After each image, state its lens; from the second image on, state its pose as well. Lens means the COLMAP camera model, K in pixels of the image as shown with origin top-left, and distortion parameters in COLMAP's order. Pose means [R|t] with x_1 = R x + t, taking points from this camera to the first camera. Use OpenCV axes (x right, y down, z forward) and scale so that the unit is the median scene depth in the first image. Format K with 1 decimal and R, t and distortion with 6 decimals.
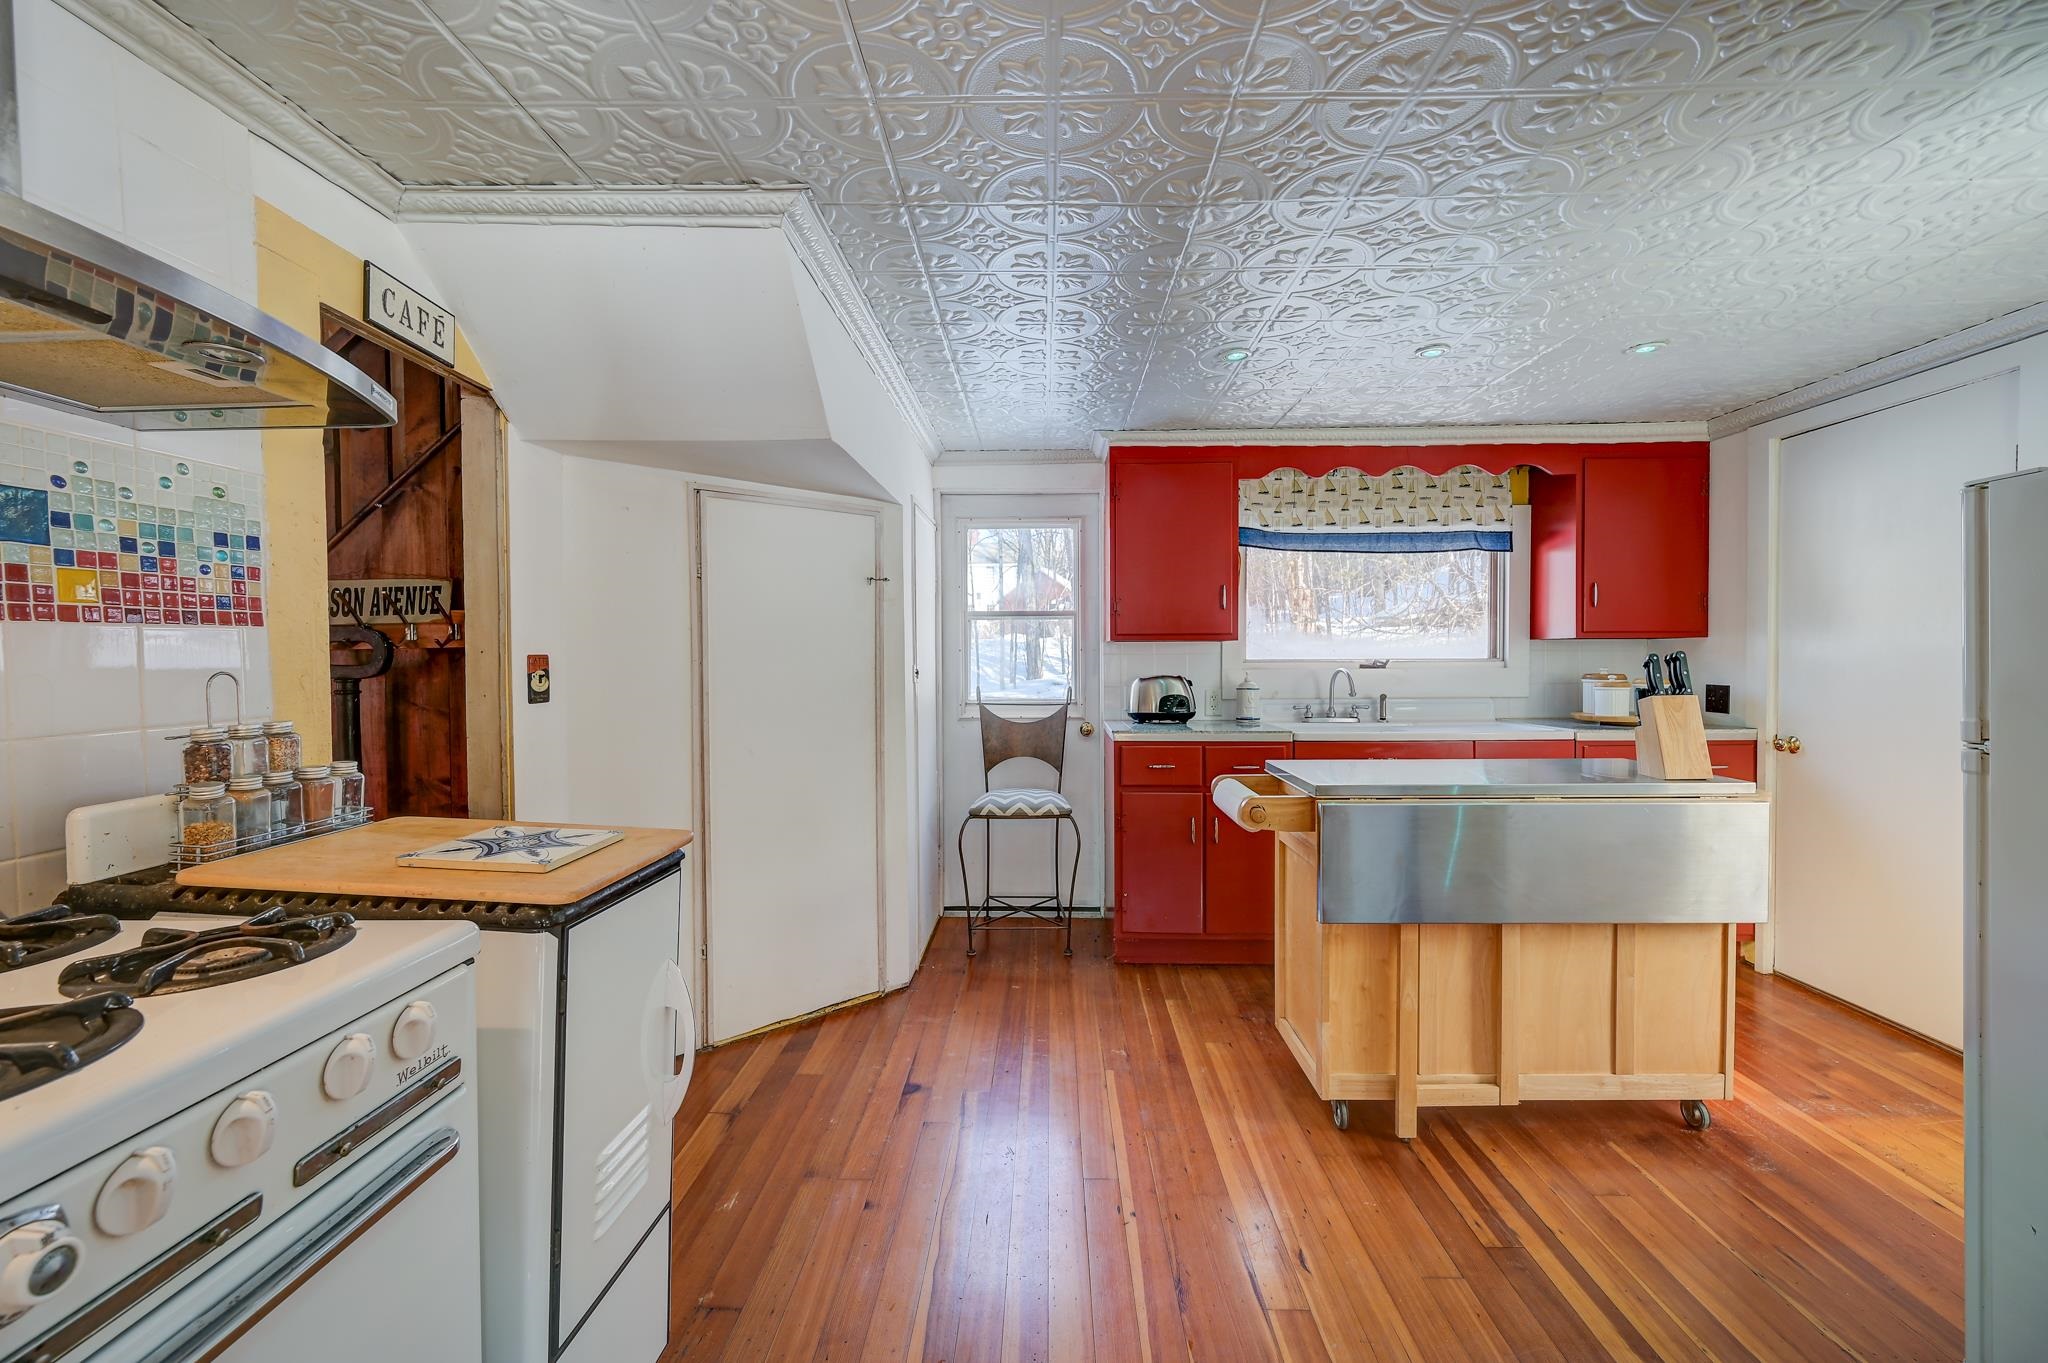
lens RADIAL K [[818.6, 0, 1025.8], [0, 818.6, 675.4], [0, 0, 1]] dist [-0.000956, 0.000062]
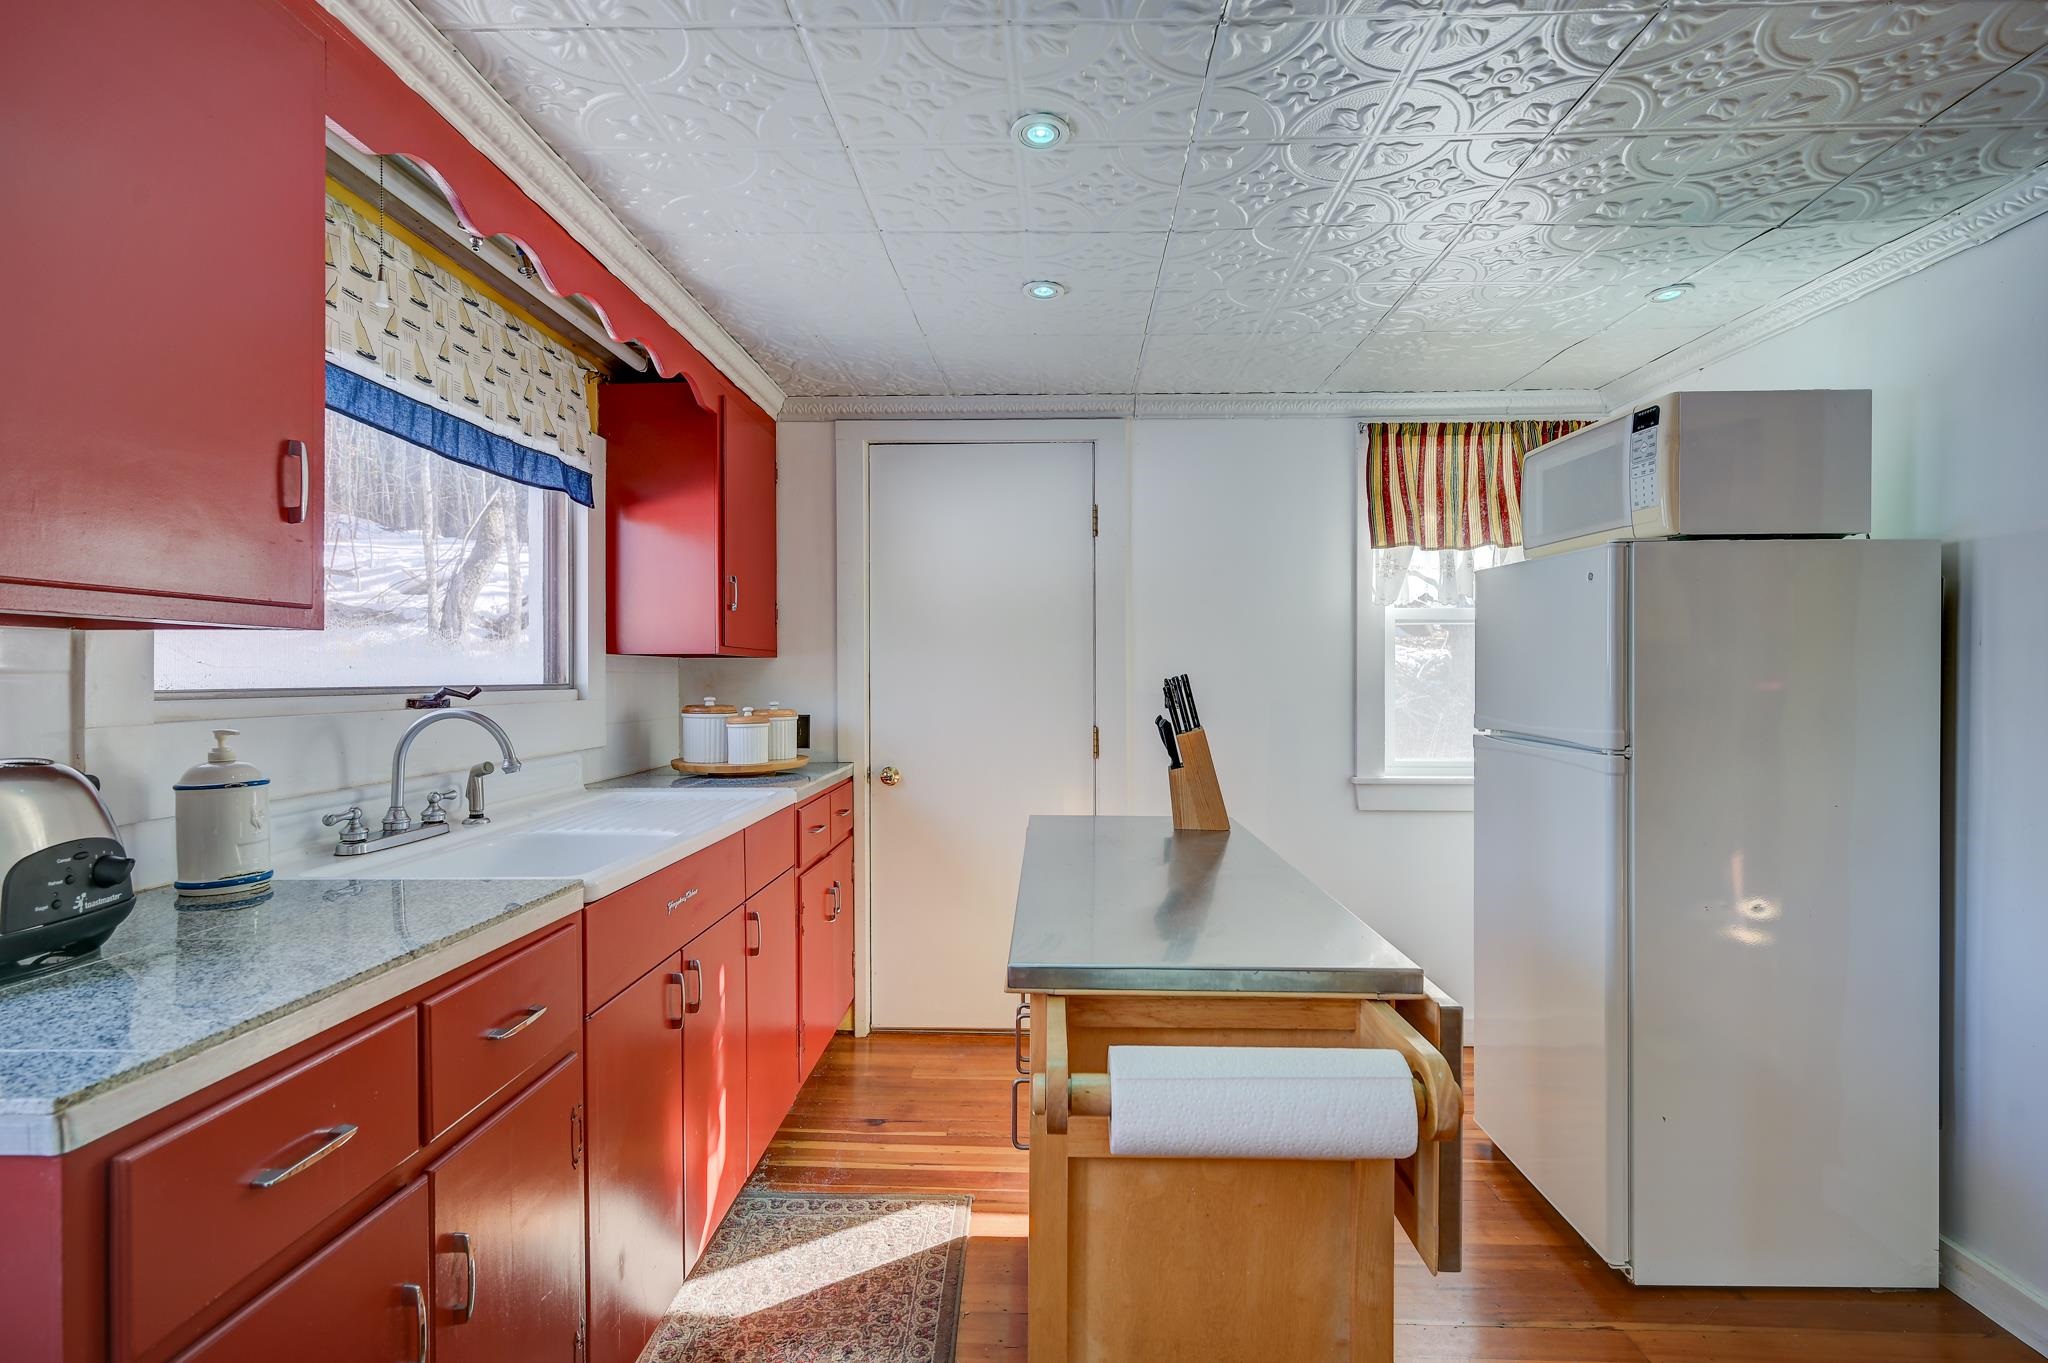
lens RADIAL K [[920.7, 0, 1028.5], [0, 920.7, 674.6], [0, 0, 1]] dist [0.000921, 0.001301]
pose [[0.001532, 0.006111, 0.999980, -0.102238], [0.023773, 0.999698, -0.006146, -0.019536], [-0.999716, 0.023782, 0.001387, 0.822743]]
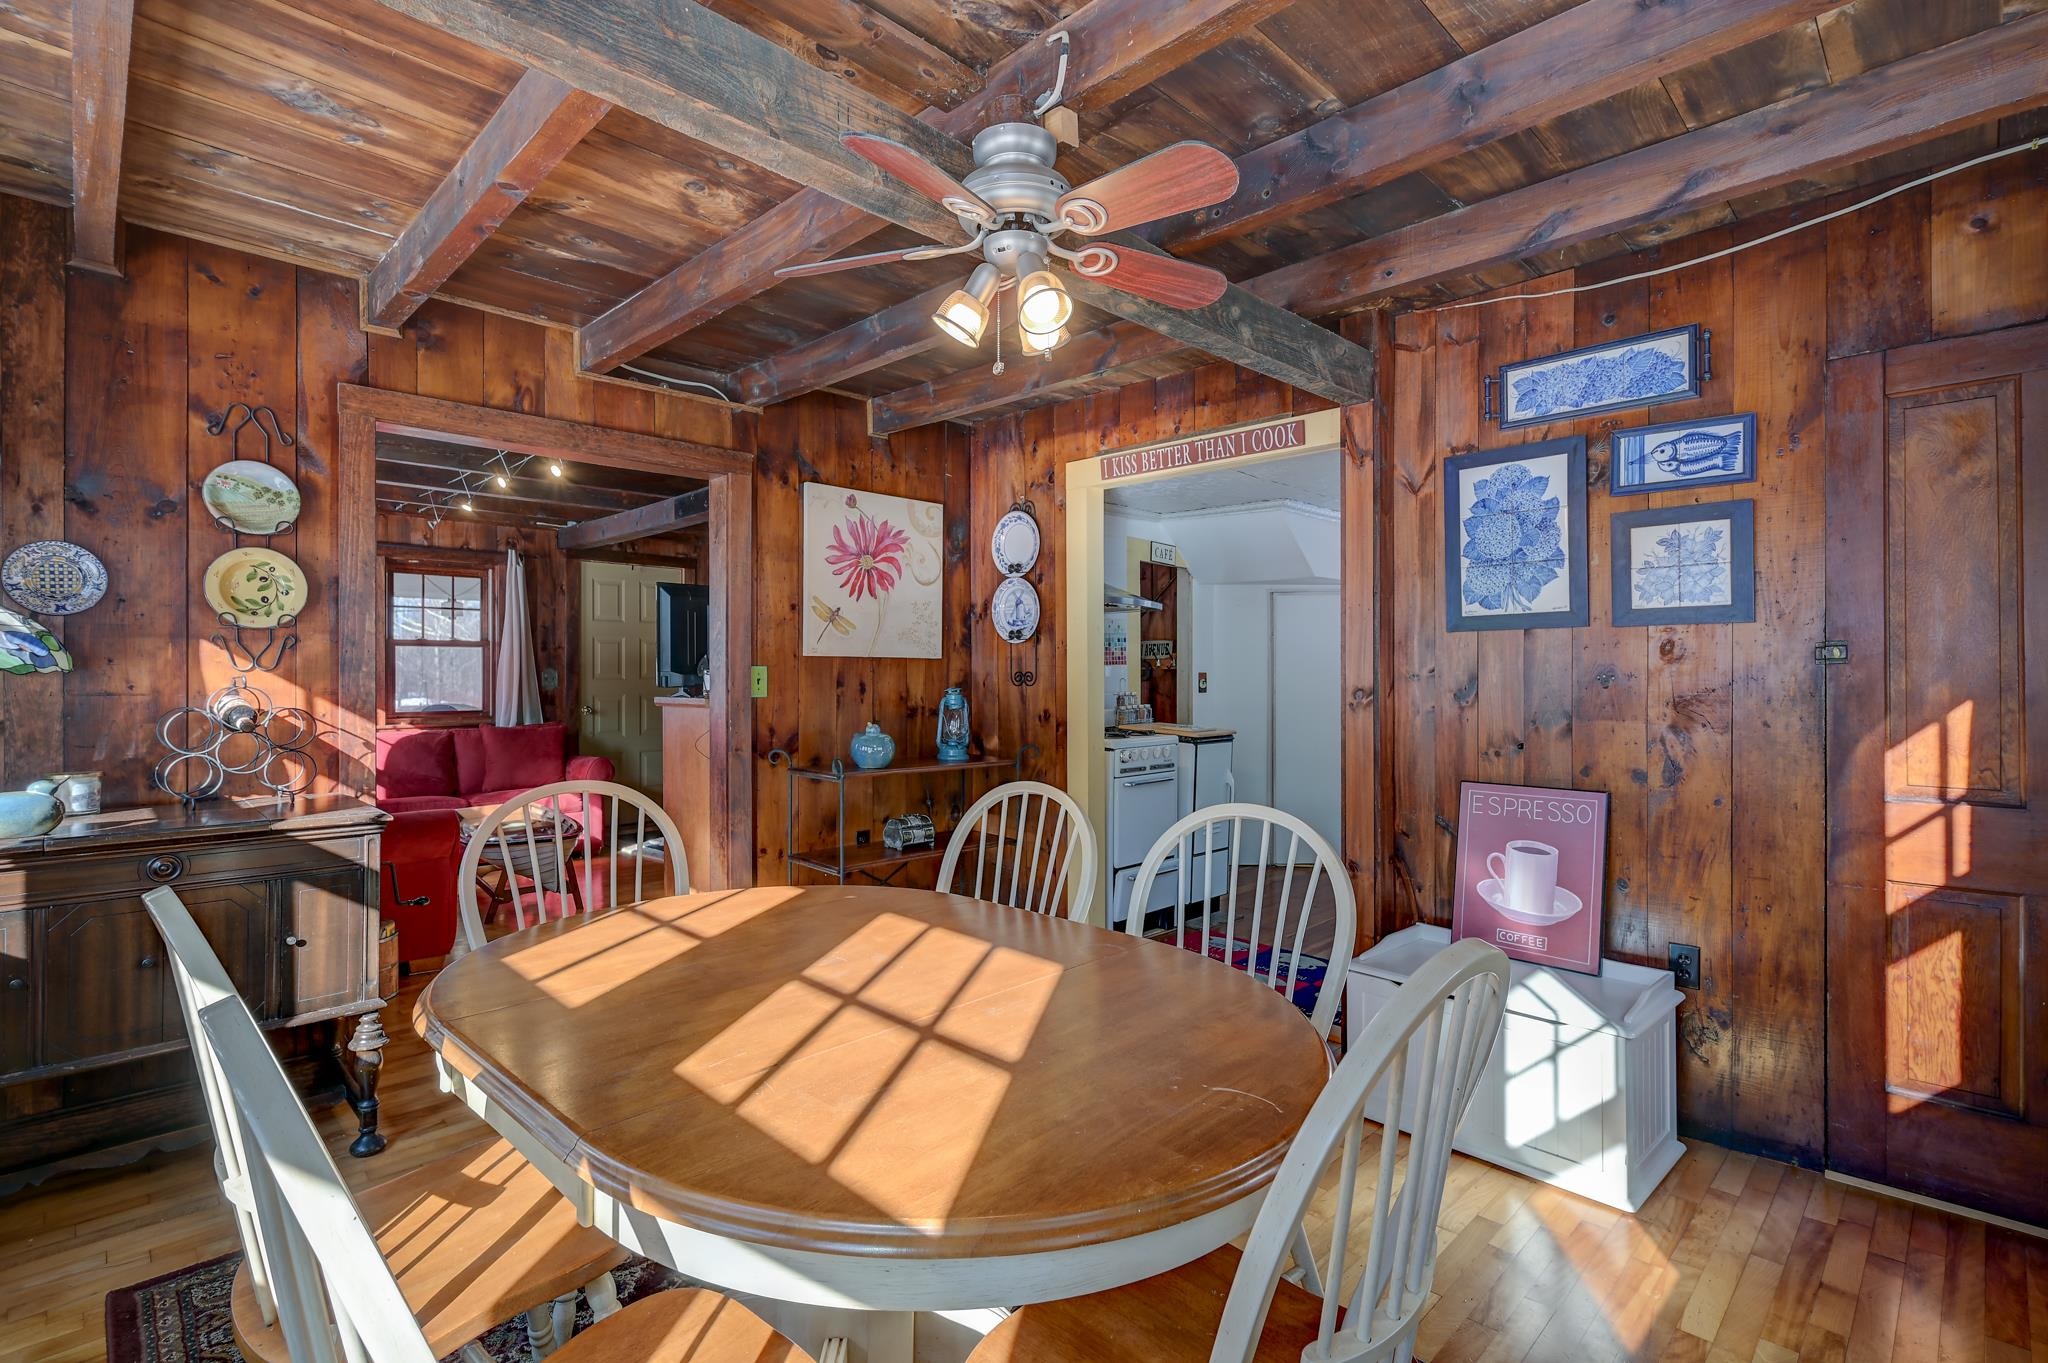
lens RADIAL K [[936.7, 0, 1024.0], [0, 936.7, 681.5], [0, 0, 1]] dist [-0.002746, 0.000105]
pose [[0.723110, 0.012222, -0.690625, 0.645078], [-0.017948, 0.999838, -0.001098, 0.009532], [0.690500, 0.013189, 0.723213, -0.940858]]
